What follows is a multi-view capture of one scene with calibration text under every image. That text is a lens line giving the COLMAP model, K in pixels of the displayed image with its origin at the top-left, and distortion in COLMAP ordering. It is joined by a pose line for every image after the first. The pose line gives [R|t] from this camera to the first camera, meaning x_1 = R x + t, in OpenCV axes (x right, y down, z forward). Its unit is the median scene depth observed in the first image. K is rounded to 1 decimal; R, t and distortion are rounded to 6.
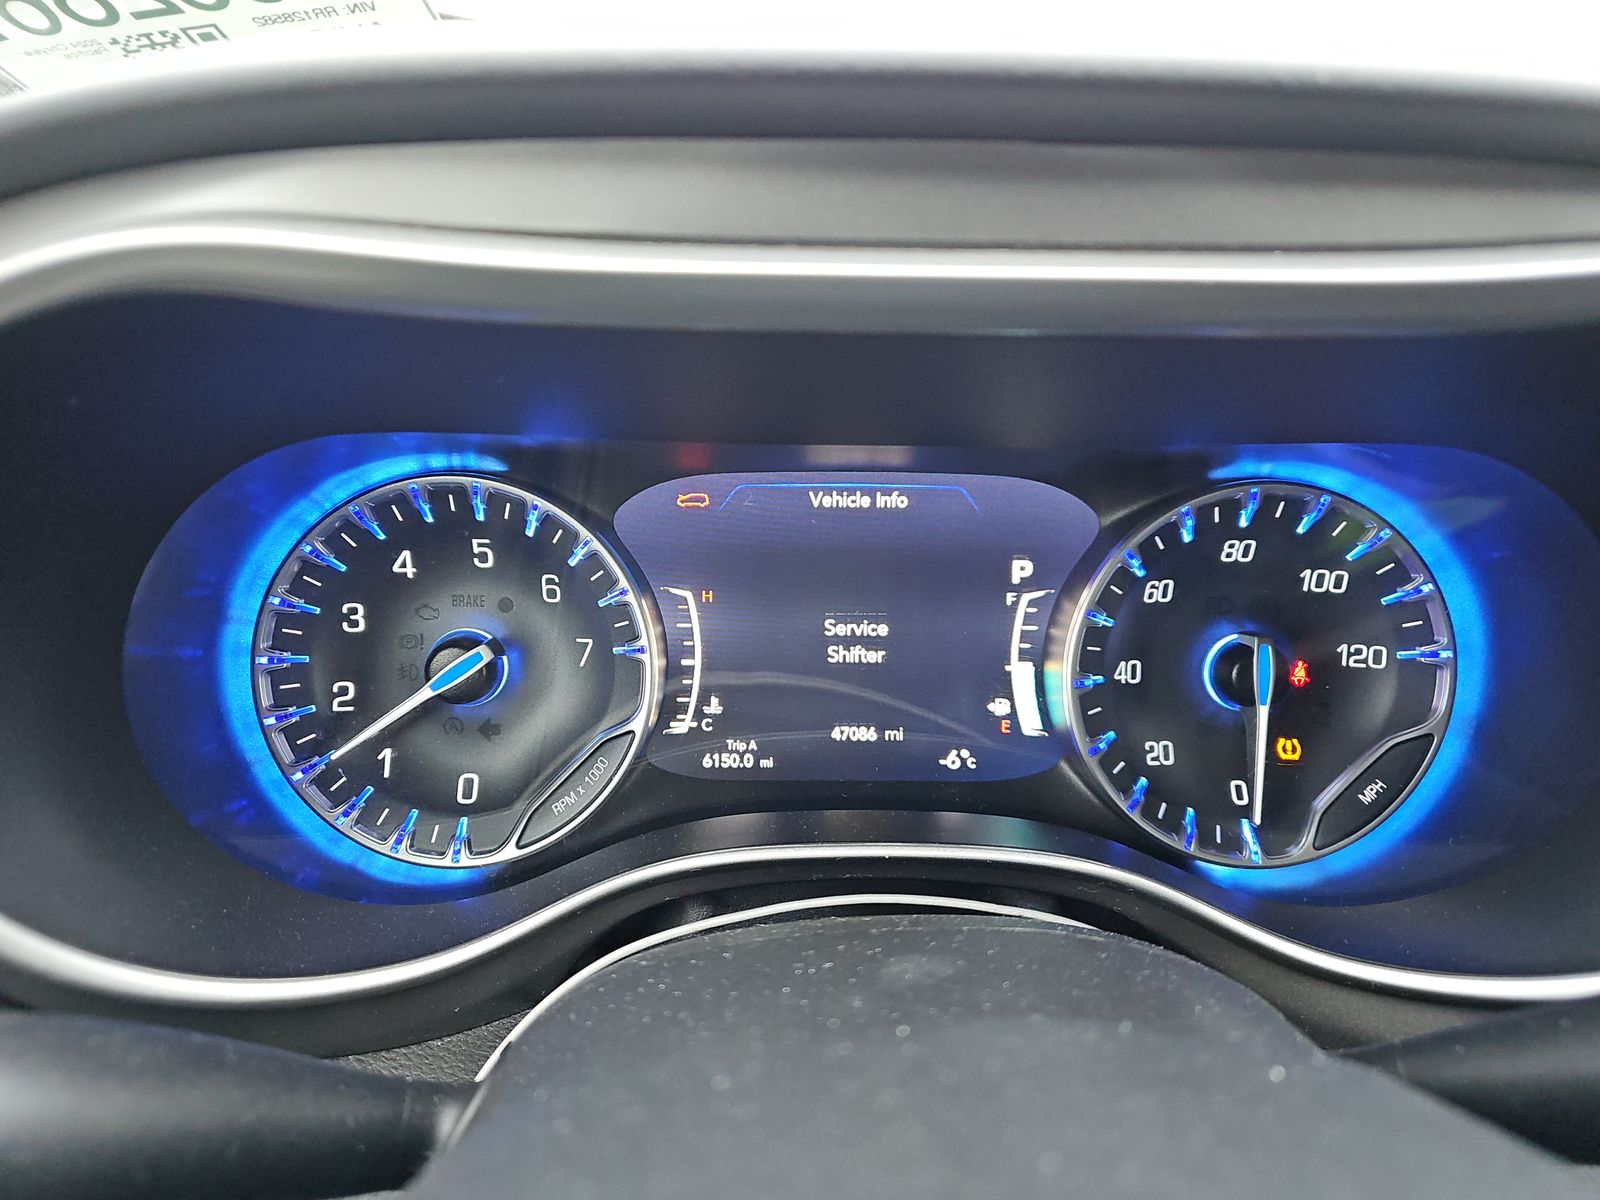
lens RADIAL K [[1037.4, 0, 803.6], [0, 1037.4, 604.7], [0, 0, 1]] dist [0.046709, -0.021795]
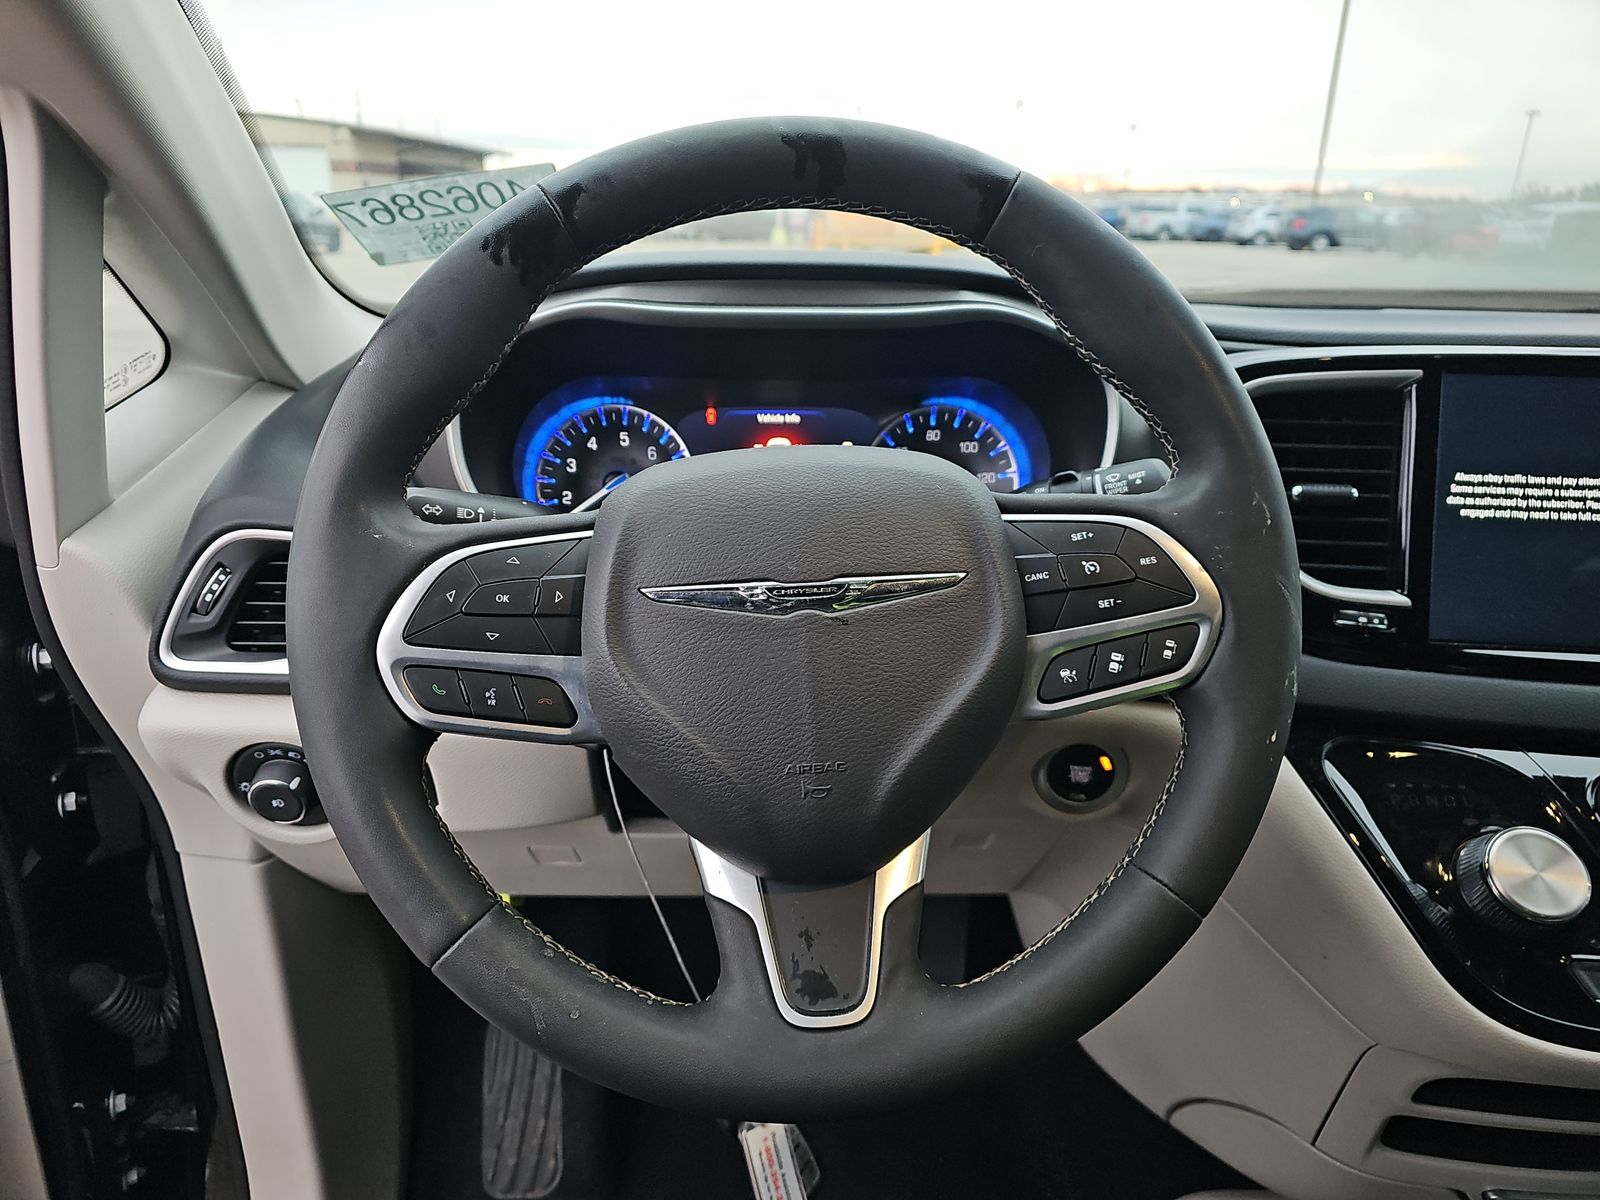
lens RADIAL K [[1037.4, 0, 799.8], [0, 1037.4, 608.8], [0, 0, 1]] dist [0.046709, -0.021795]
pose [[0.999912, -0.010414, 0.008242, 0.080146], [0.011119, 0.995816, -0.090699, 0.582566], [-0.007263, 0.090783, 0.995844, -1.417079]]
